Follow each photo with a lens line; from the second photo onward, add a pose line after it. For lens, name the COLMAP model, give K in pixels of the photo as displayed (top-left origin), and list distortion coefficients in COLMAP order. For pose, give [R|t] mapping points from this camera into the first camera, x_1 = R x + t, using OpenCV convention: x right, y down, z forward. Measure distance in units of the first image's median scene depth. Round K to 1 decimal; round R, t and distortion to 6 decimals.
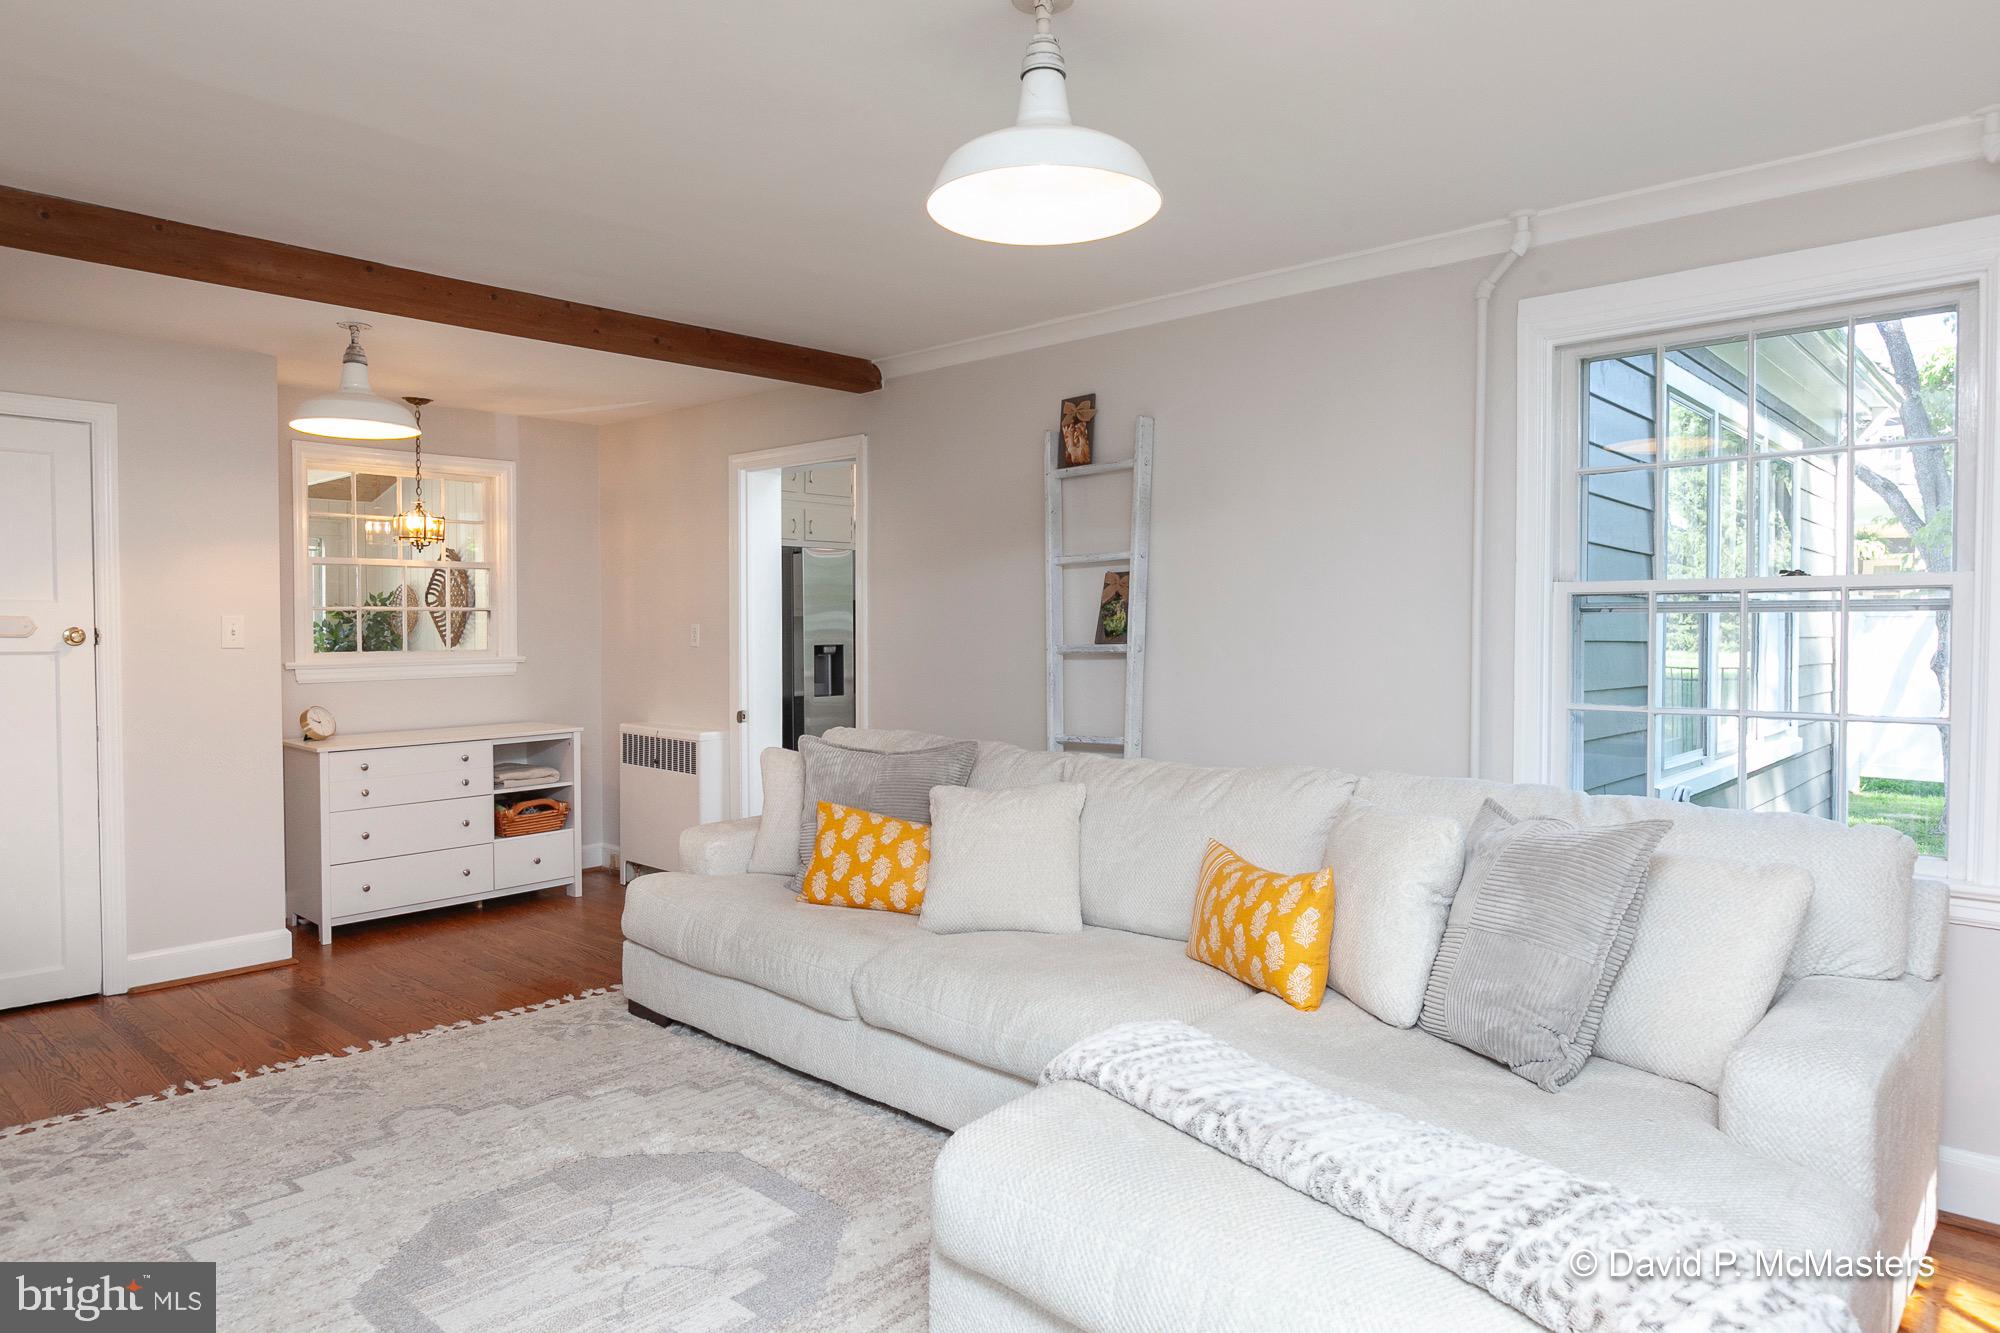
lens RADIAL K [[1235.5, 0, 1009.7], [0, 1235.5, 648.6], [0, 0, 1]] dist [-0.007132, 0.000318]
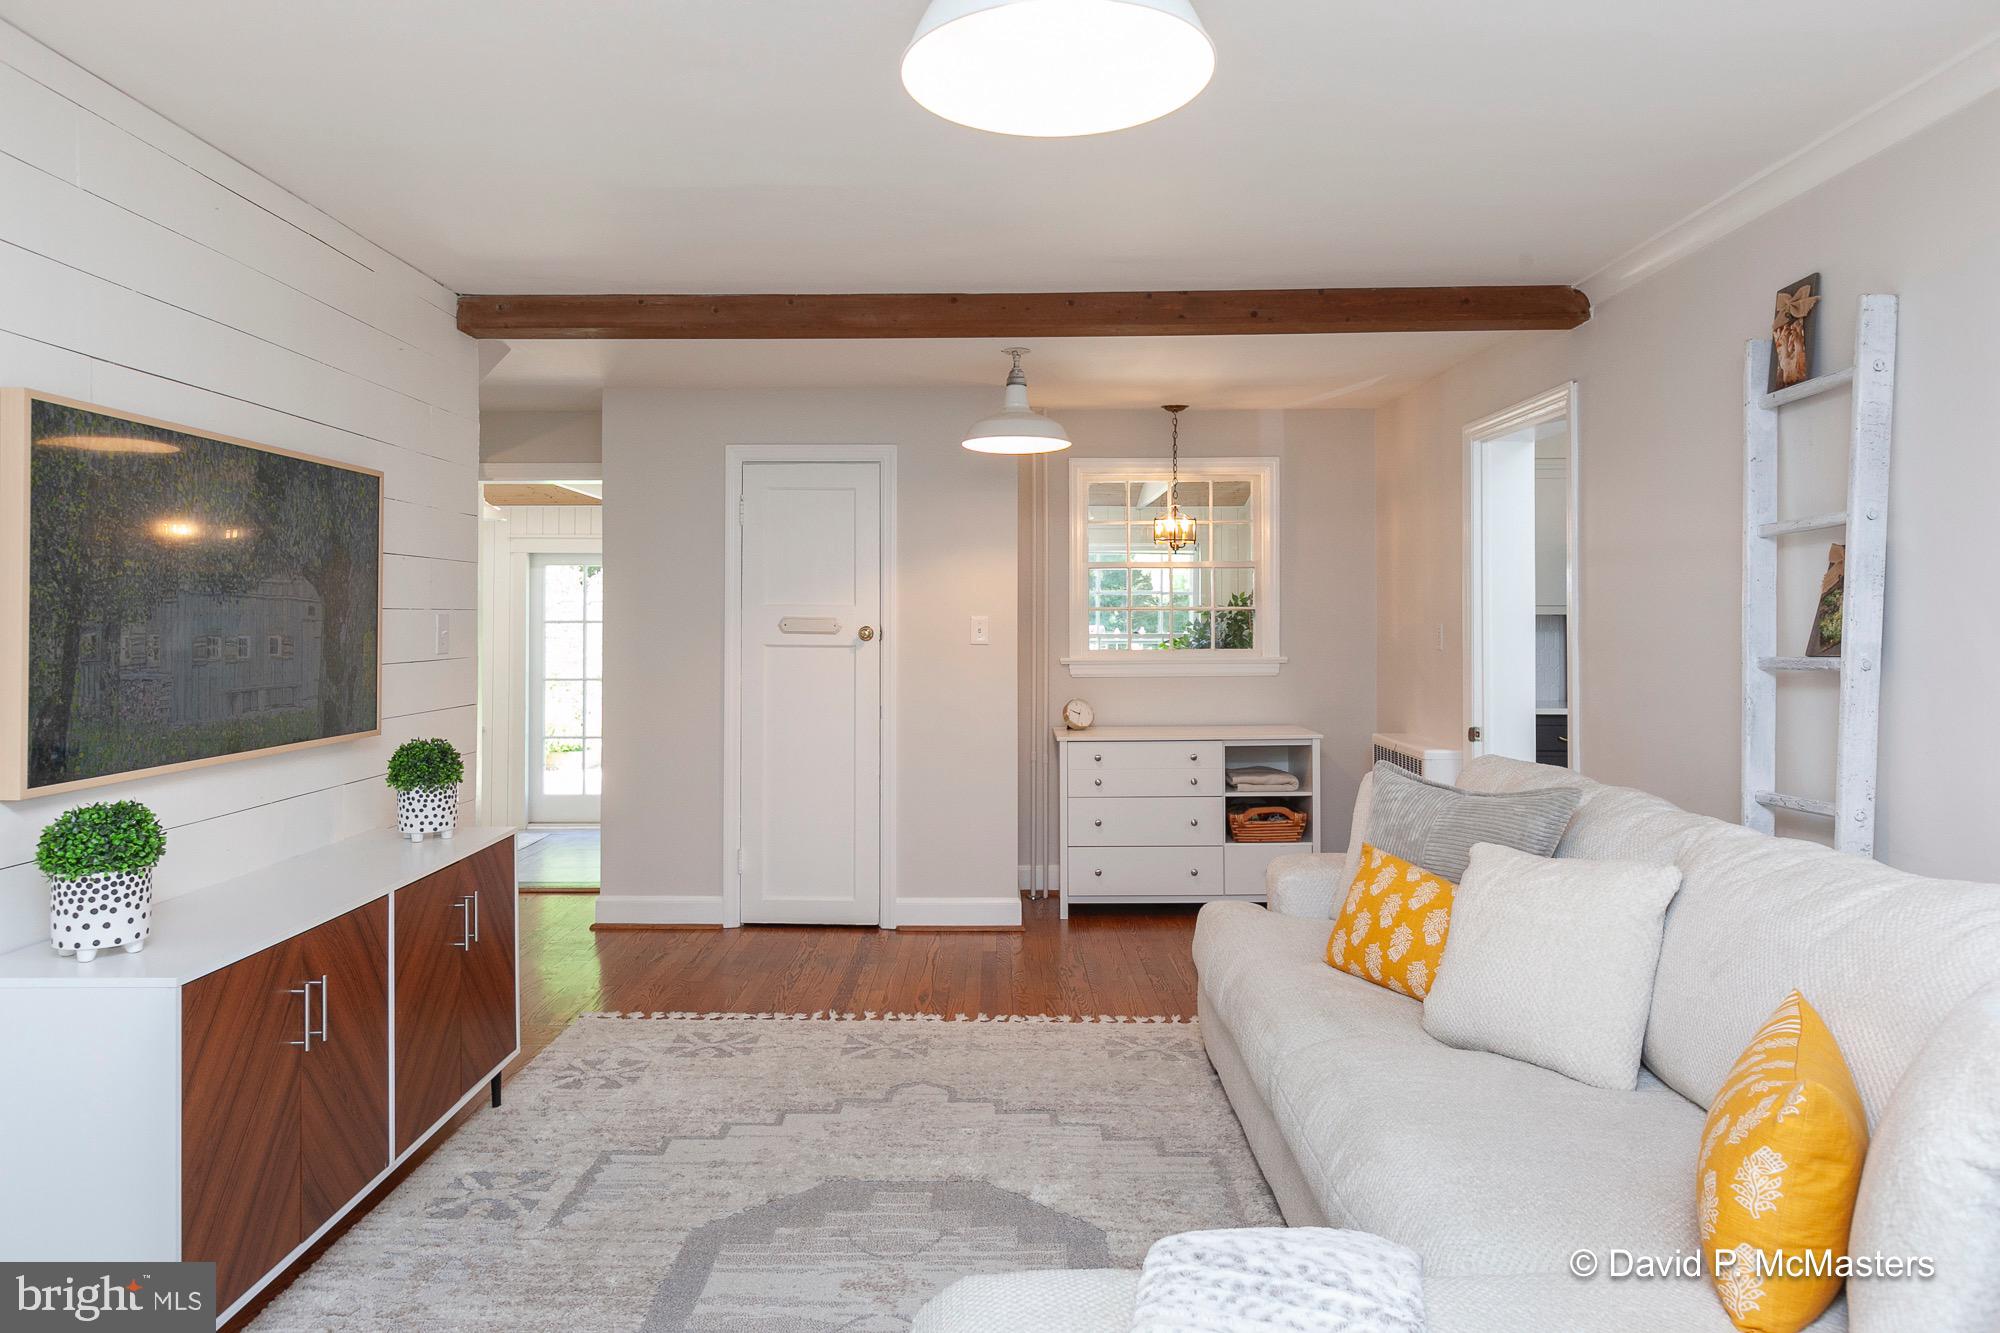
lens RADIAL K [[1279.9, 0, 987.4], [0, 1279.9, 601.4], [0, 0, 1]] dist [0.008605, -0.006028]
pose [[0.656706, -0.011613, -0.754057, 0.300382], [-0.015177, 0.999475, -0.028611, -0.007224], [0.753994, 0.030233, 0.656185, 0.238859]]
